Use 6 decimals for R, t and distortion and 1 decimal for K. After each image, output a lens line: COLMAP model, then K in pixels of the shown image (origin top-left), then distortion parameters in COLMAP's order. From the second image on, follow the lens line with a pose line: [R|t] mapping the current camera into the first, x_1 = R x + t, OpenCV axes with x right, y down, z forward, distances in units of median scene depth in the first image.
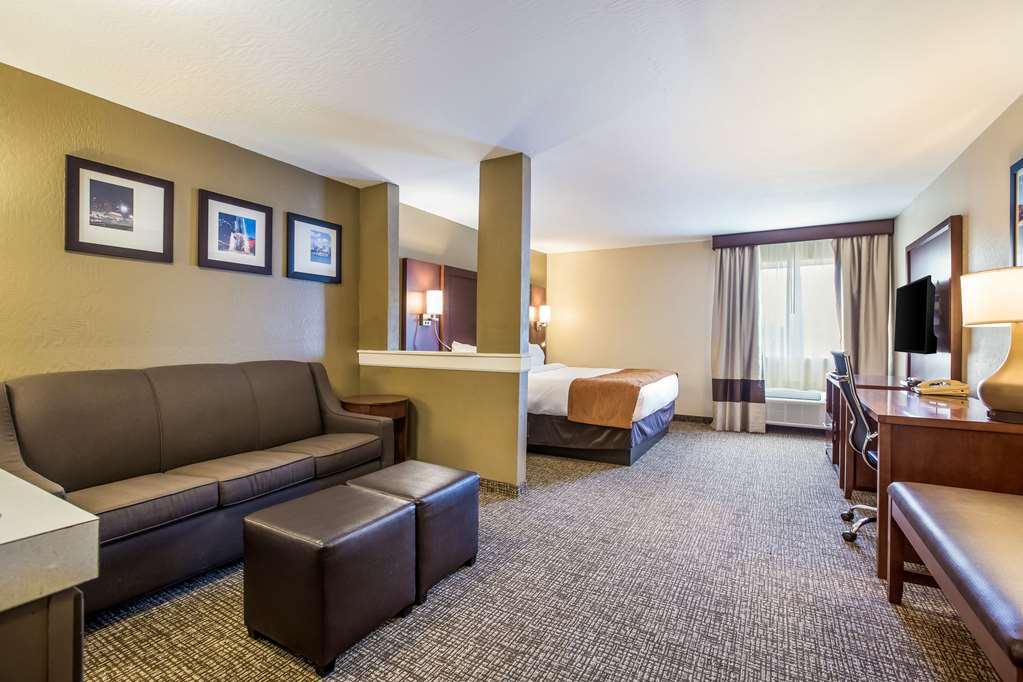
lens RADIAL K [[474.4, 0, 512.2], [0, 474.4, 337.4], [0, 0, 1]] dist [-0.031400, 0.021699]
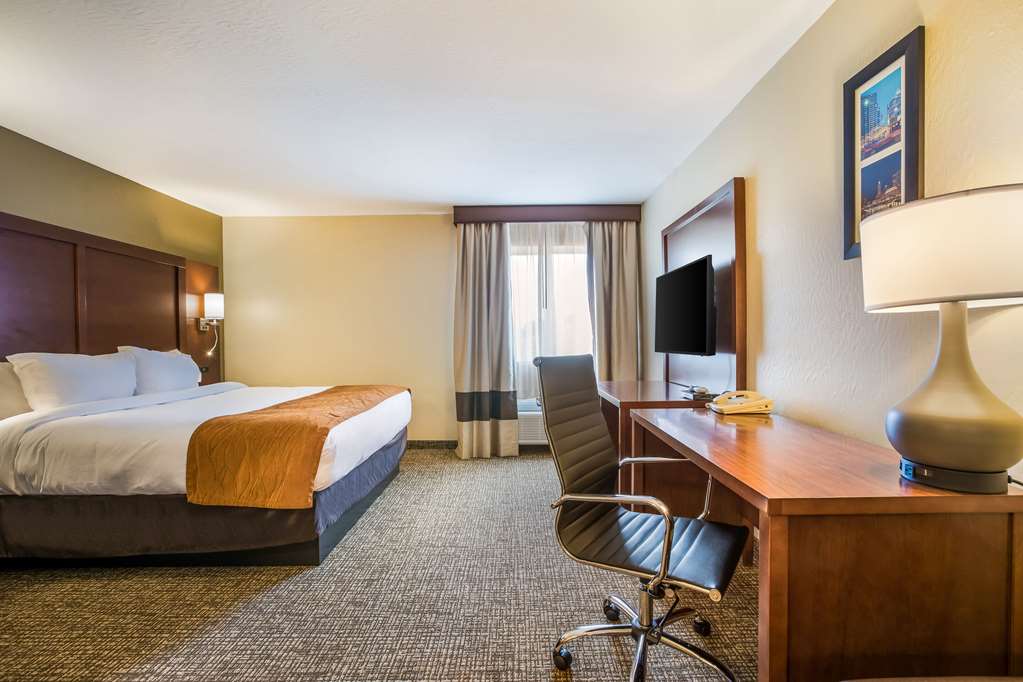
lens RADIAL K [[490.4, 0, 531.3], [0, 490.4, 342.6], [0, 0, 1]] dist [-0.041906, 0.014507]
pose [[0.856555, -0.017259, 0.515767, 0.180180], [0.014318, 0.999851, 0.009681, 0.000954], [-0.515857, -0.000907, 0.856674, 0.382229]]
